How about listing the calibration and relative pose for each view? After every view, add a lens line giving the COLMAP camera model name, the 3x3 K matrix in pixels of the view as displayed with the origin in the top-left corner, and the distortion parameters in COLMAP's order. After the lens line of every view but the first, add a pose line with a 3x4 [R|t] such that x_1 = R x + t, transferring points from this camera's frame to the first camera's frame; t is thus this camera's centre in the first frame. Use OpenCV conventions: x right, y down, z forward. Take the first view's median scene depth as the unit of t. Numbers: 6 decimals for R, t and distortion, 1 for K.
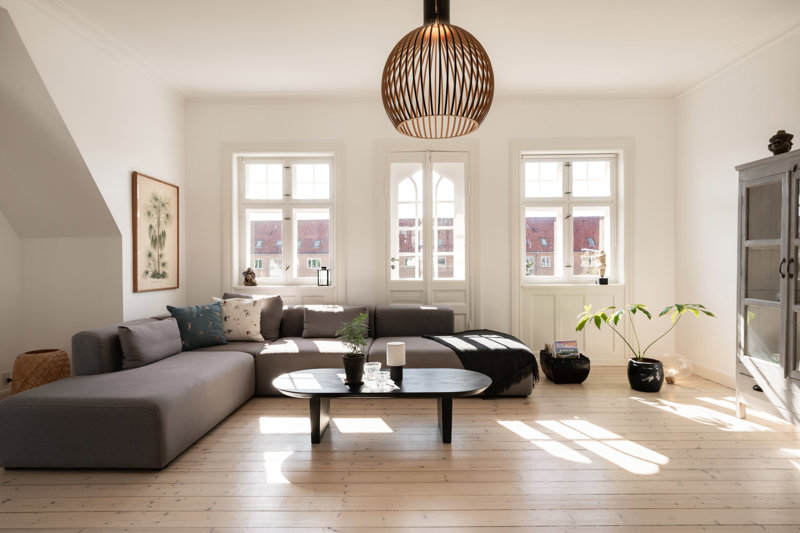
lens RADIAL K [[440.1, 0, 400.0], [0, 440.1, 266.5], [0, 0, 1]] dist [-0.001559, -0.000536]
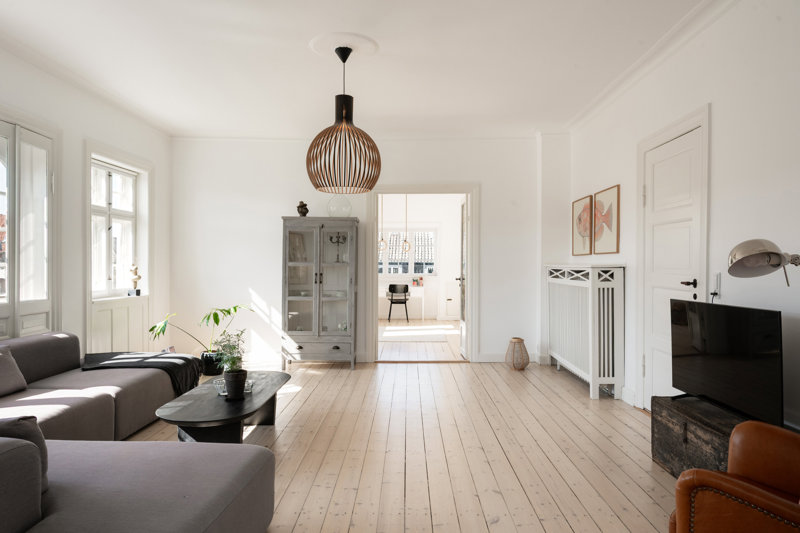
lens RADIAL K [[498.9, 0, 400.0], [0, 498.9, 266.5], [0, 0, 1]] dist [-0.002017, -0.000975]
pose [[0.049273, -0.000887, 0.998785, -1.083146], [0.002724, 0.999996, 0.000753, -0.042666], [-0.998782, 0.002683, 0.049275, 0.472190]]
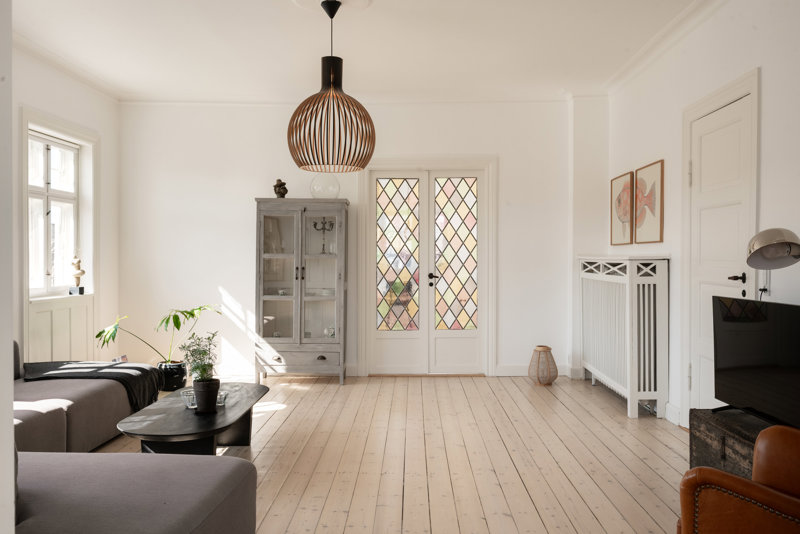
lens RADIAL K [[649.4, 0, 400.0], [0, 649.4, 267.0], [0, 0, 1]] dist [-0.012588, -0.004988]
pose [[0.052576, -0.012568, 0.998538, -1.208215], [0.003651, 0.999917, 0.012394, -0.040737], [-0.998610, 0.002994, 0.052617, 0.457314]]
